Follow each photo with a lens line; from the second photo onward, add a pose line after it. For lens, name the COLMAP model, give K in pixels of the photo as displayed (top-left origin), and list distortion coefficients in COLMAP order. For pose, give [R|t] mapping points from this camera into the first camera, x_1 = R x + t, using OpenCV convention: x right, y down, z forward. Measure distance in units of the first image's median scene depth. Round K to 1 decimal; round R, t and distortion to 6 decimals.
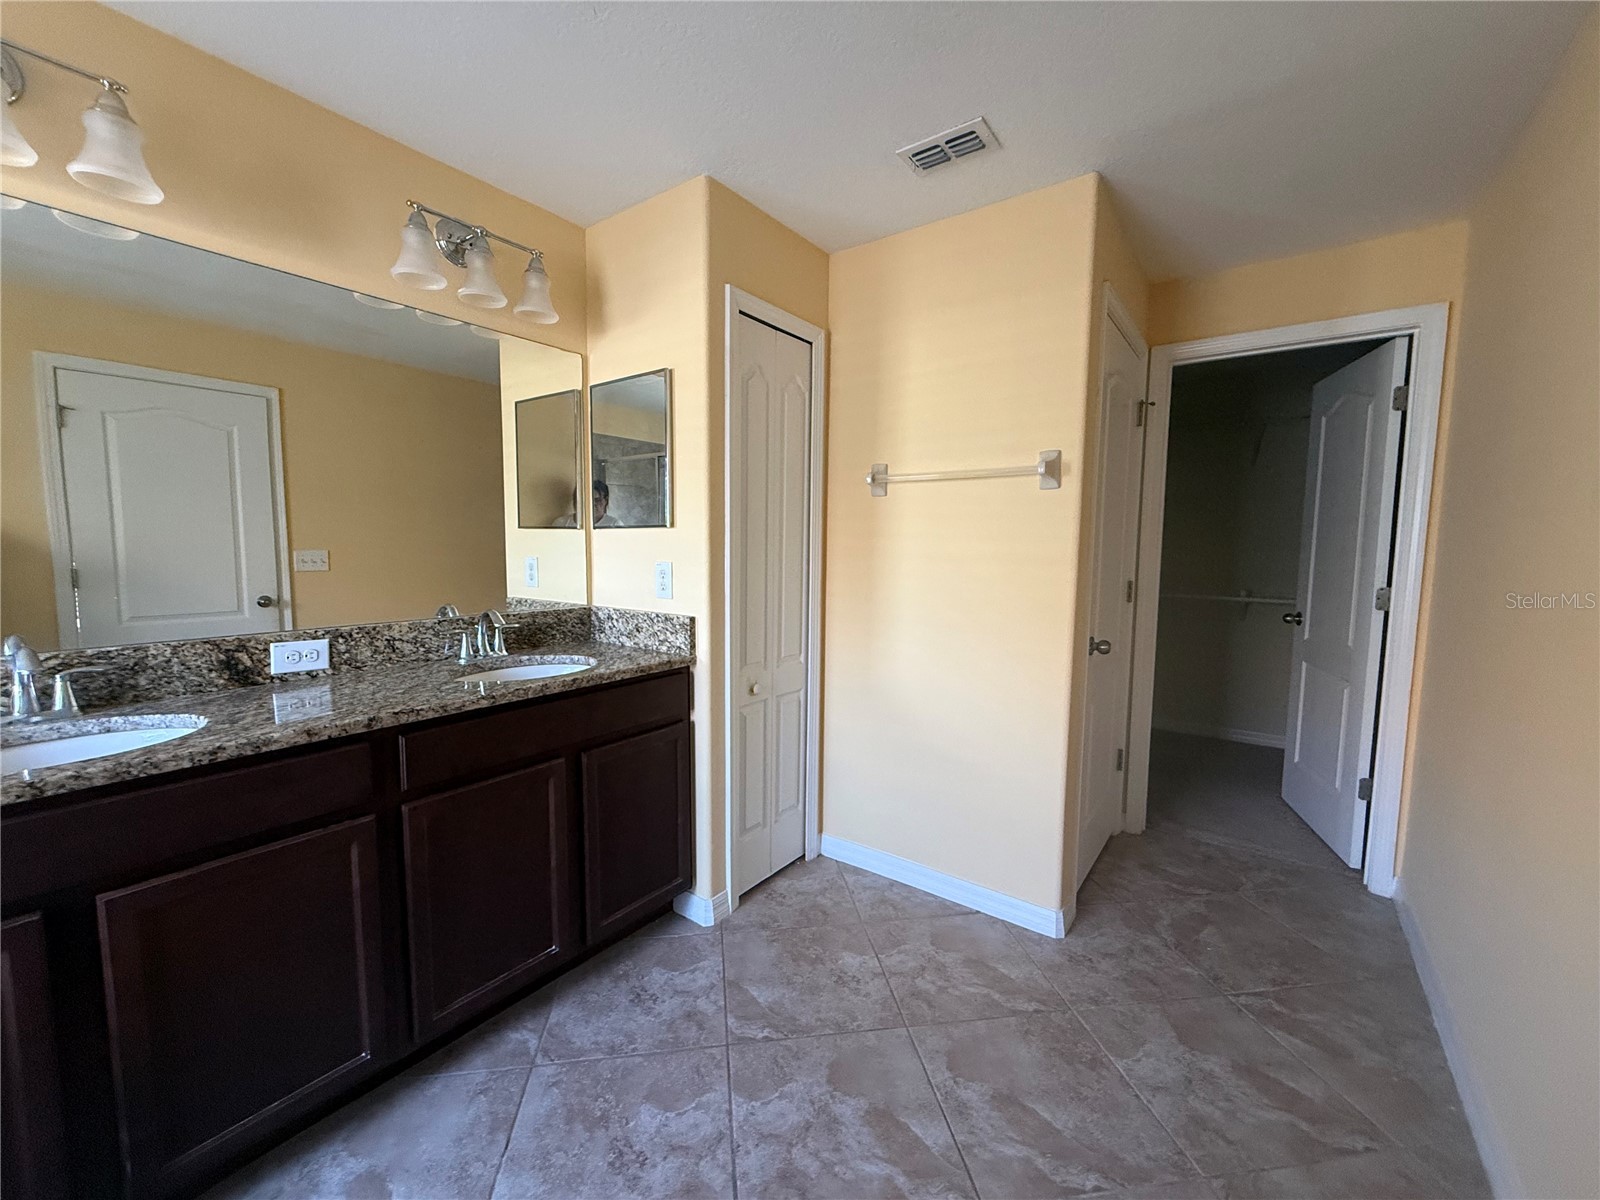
lens RADIAL K [[639.5, 0, 795.2], [0, 639.5, 600.3], [0, 0, 1]] dist [-0.003113, 0.001329]
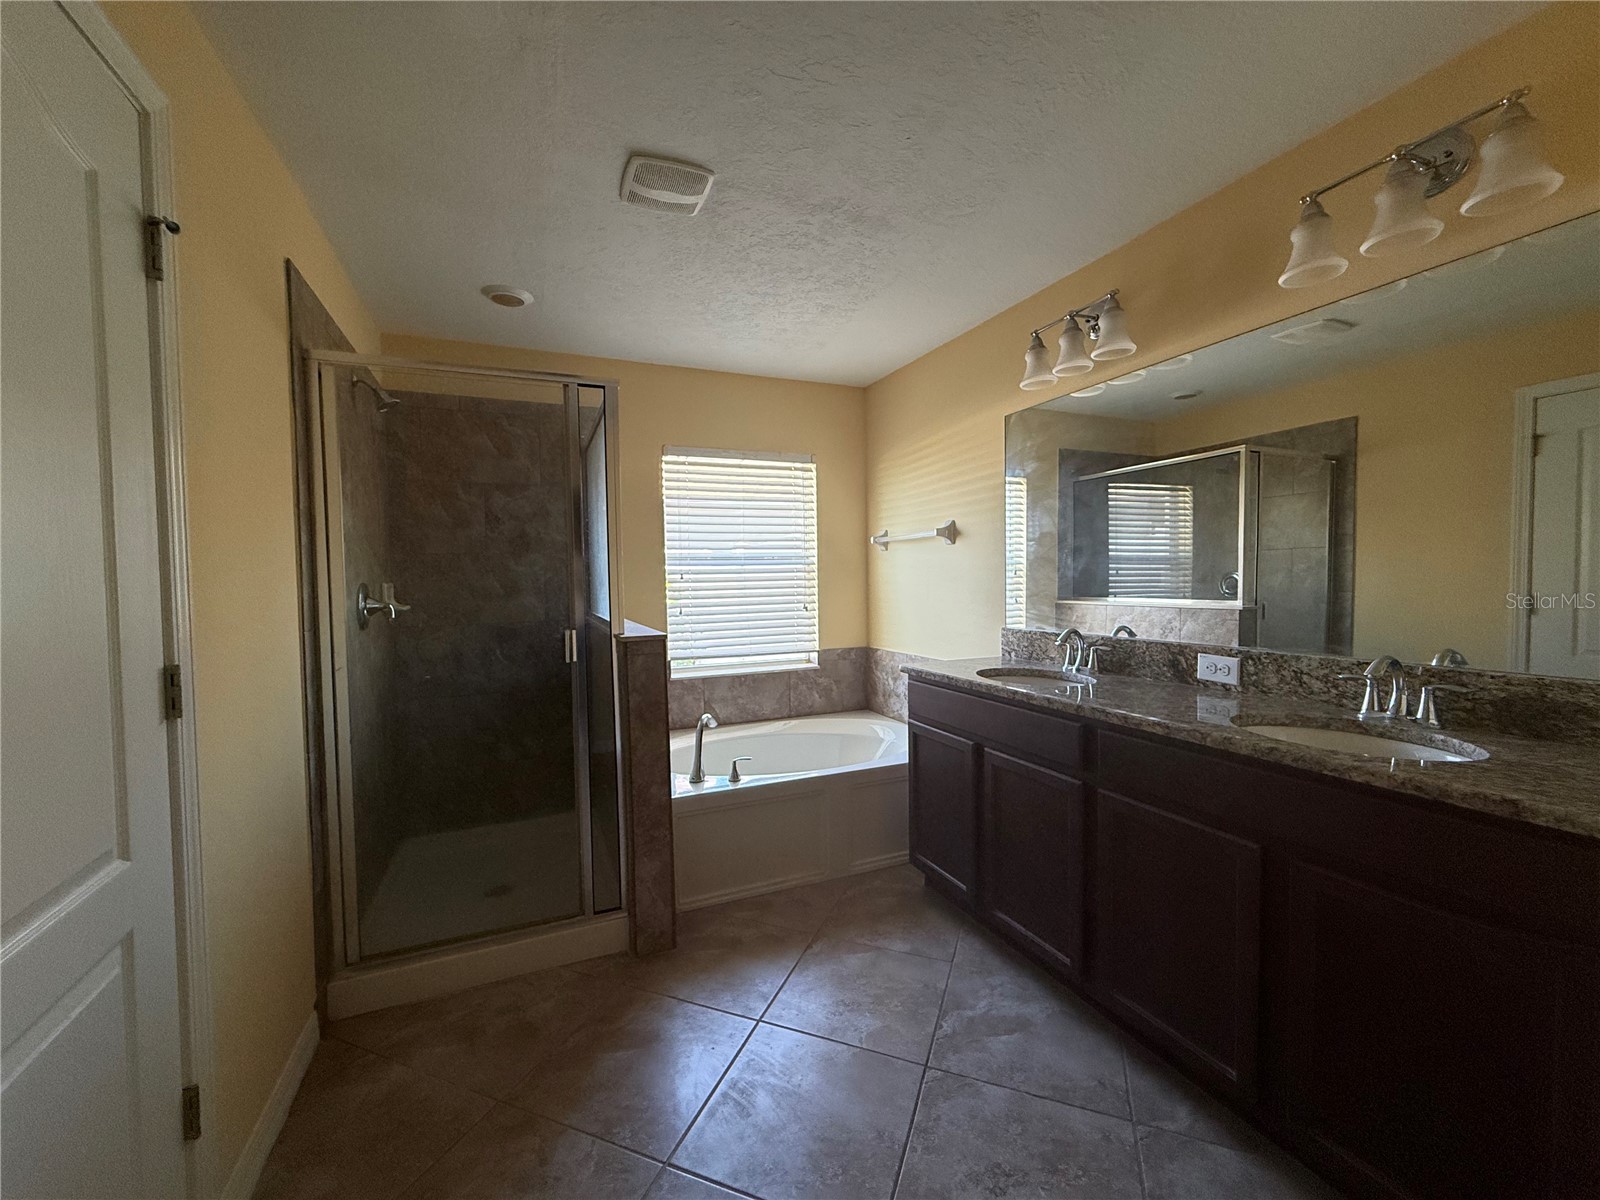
lens RADIAL K [[639.5, 0, 794.5], [0, 639.5, 600.8], [0, 0, 1]] dist [-0.003113, 0.001329]
pose [[-0.506555, 0.030914, -0.861653, 0.571149], [-0.065426, 0.995098, 0.074164, -0.066510], [0.859722, 0.093943, -0.502050, 0.878971]]
